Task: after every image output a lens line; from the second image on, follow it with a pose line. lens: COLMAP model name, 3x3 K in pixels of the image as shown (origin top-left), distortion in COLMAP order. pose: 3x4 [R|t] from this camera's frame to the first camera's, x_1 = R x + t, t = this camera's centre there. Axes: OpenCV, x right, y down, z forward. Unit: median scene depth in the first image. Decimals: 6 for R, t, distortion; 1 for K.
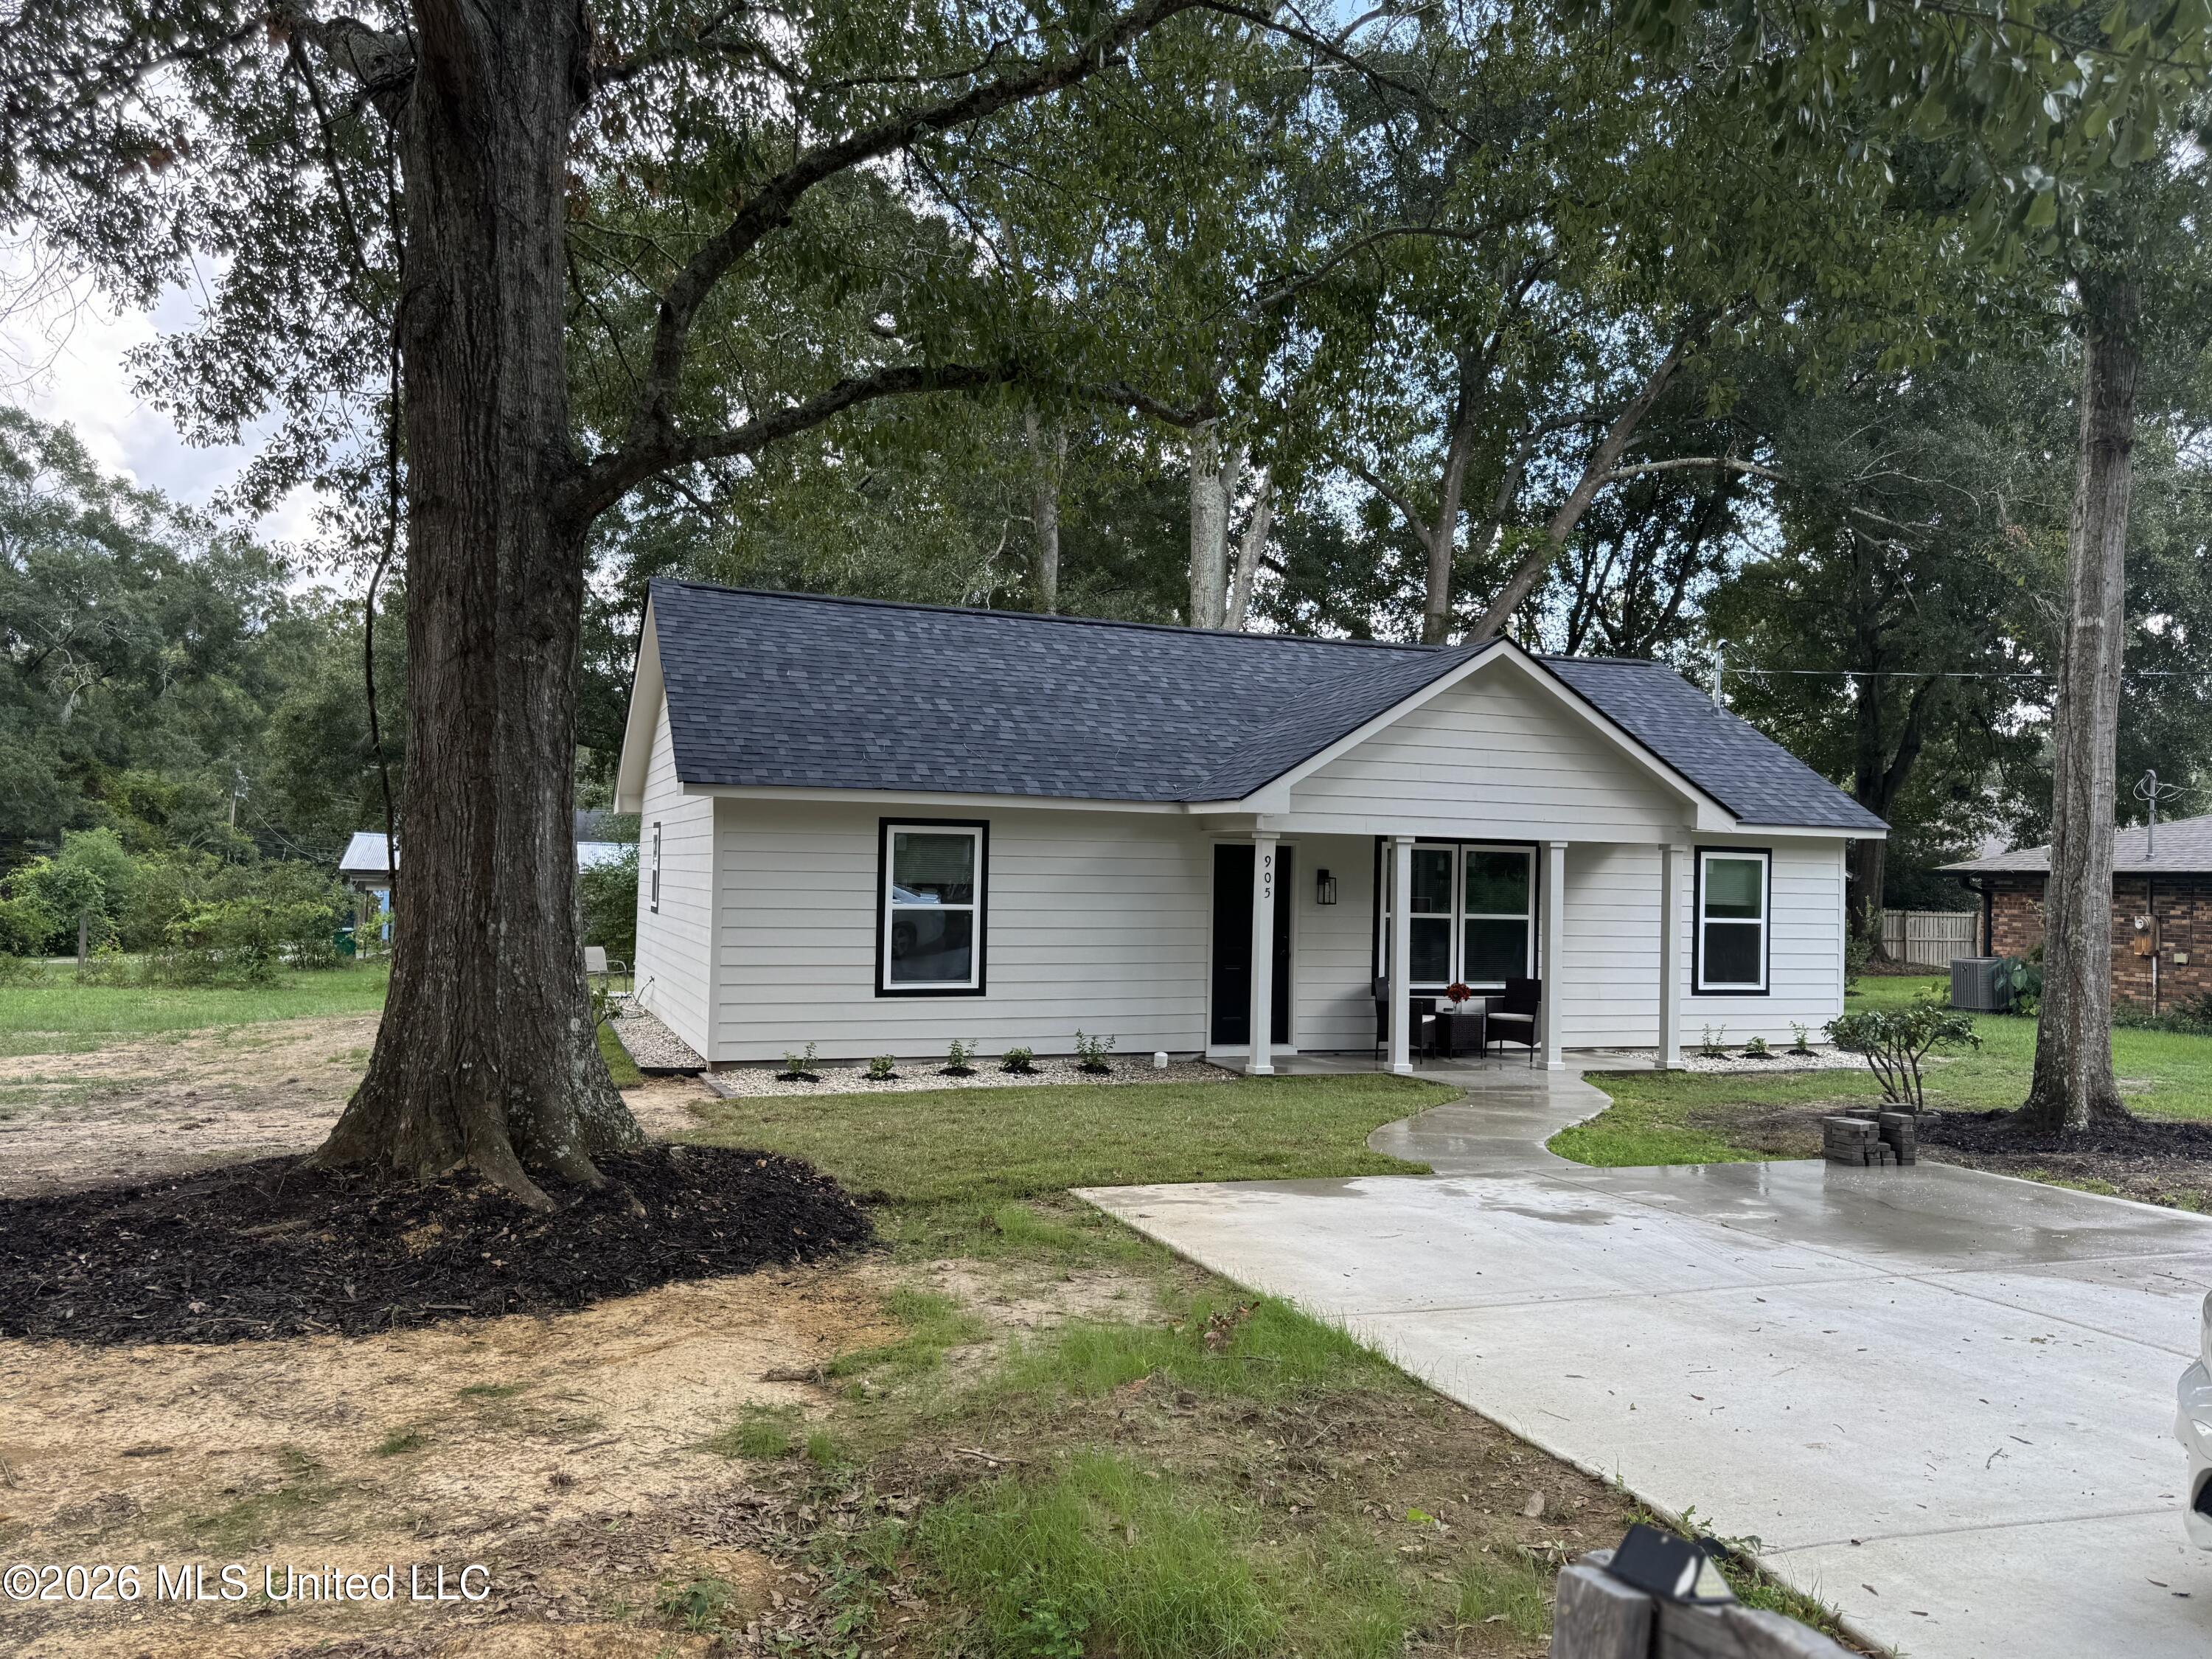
lens RADIAL K [[1697.6, 0, 1106.0], [0, 1697.6, 829.5], [0, 0, 1]] dist [0.153481, -0.294562]
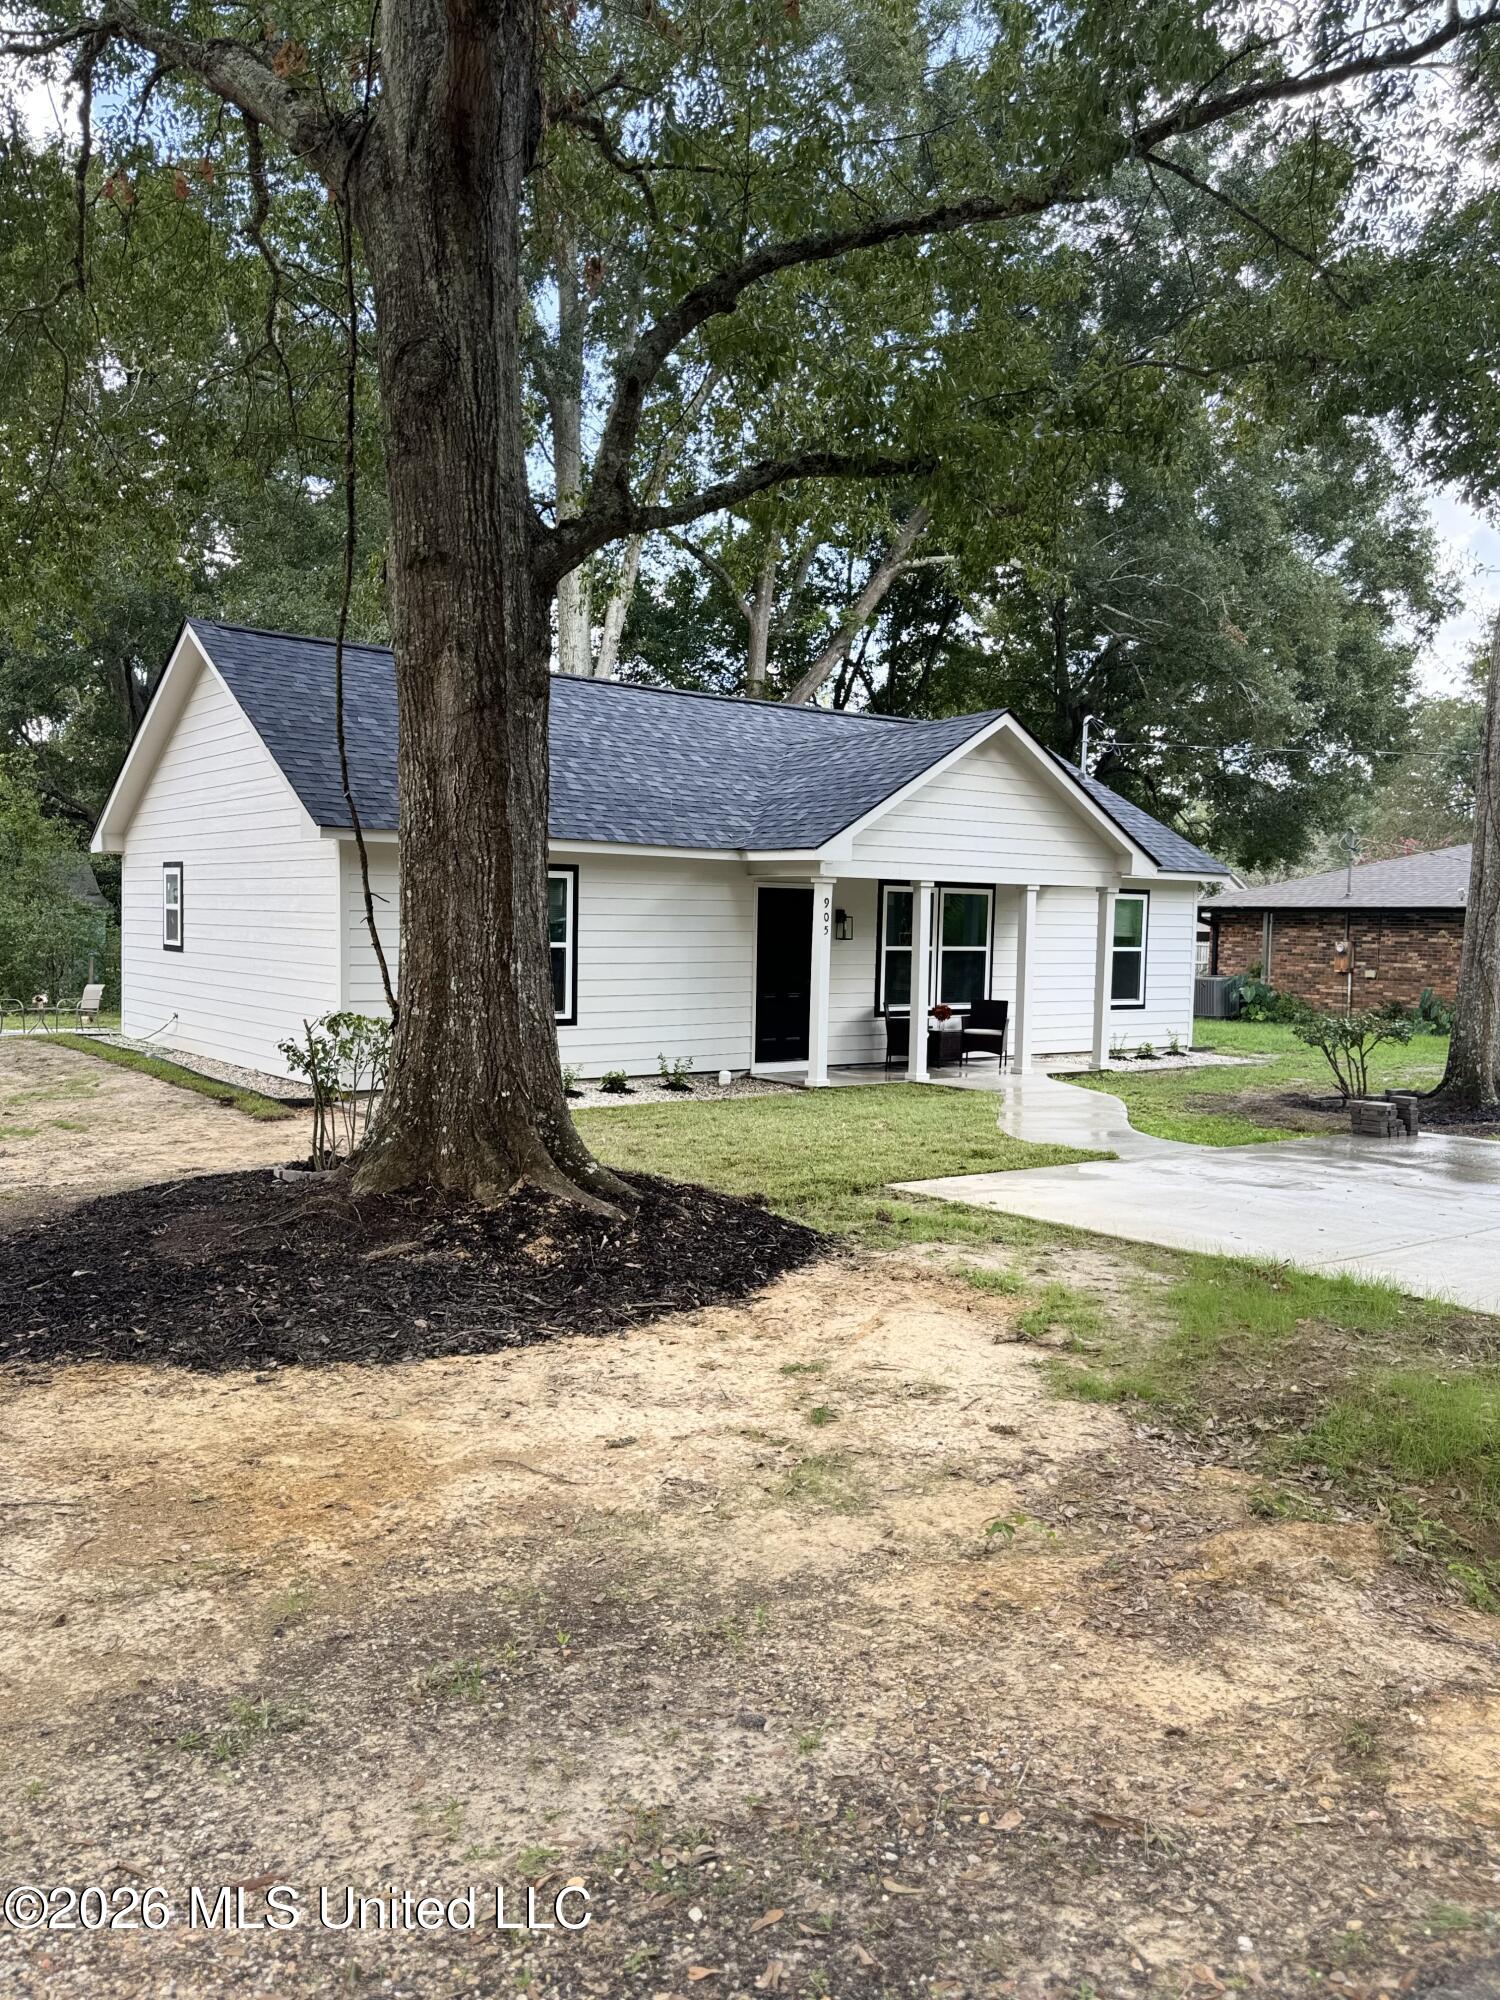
lens RADIAL K [[1534.9, 0, 750.0], [0, 1534.9, 1000.0], [0, 0, 1]] dist [0.153481, -0.294562]
pose [[0.960413, -0.018363, 0.277975, -0.241257], [-0.005054, 0.996512, 0.083291, -0.001919], [-0.278535, -0.081399, 0.956970, 0.015996]]
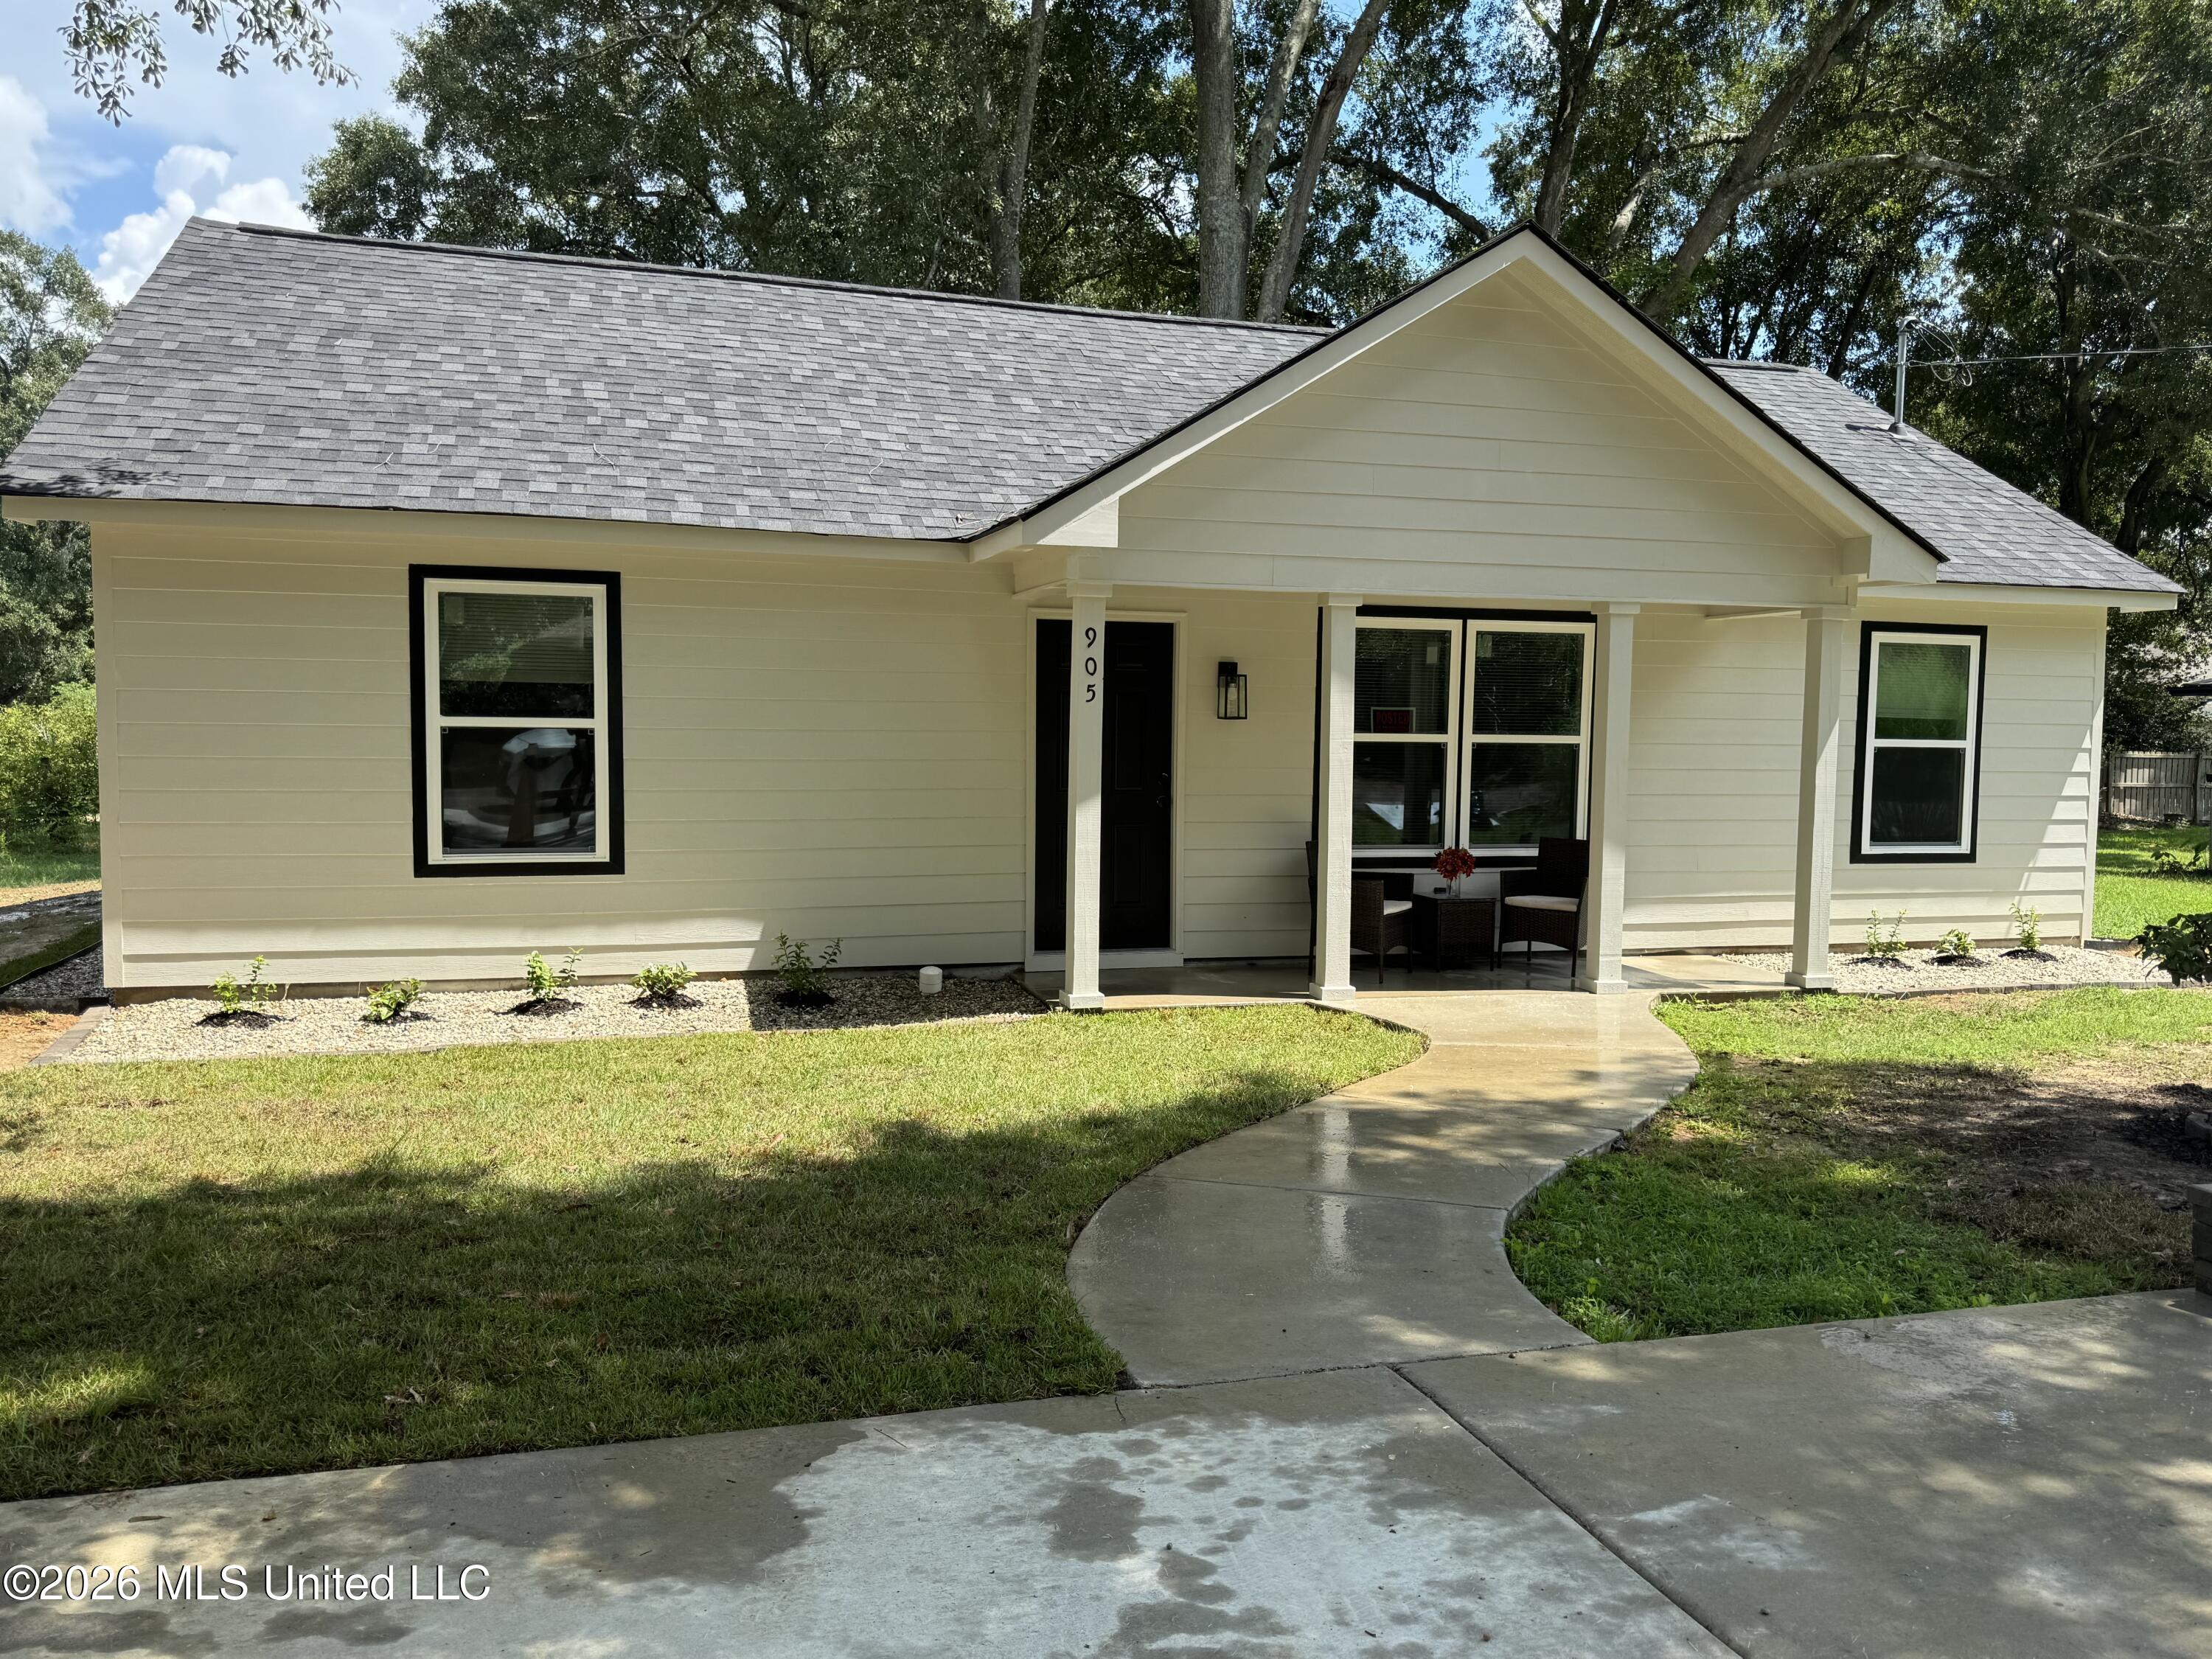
lens RADIAL K [[1697.6, 0, 1106.0], [0, 1697.6, 829.5], [0, 0, 1]] dist [0.153481, -0.294562]
pose [[0.997248, -0.003357, -0.074061, 0.140206], [0.009617, 0.996392, 0.084324, 0.034166], [0.073510, -0.084804, 0.993682, 0.426930]]
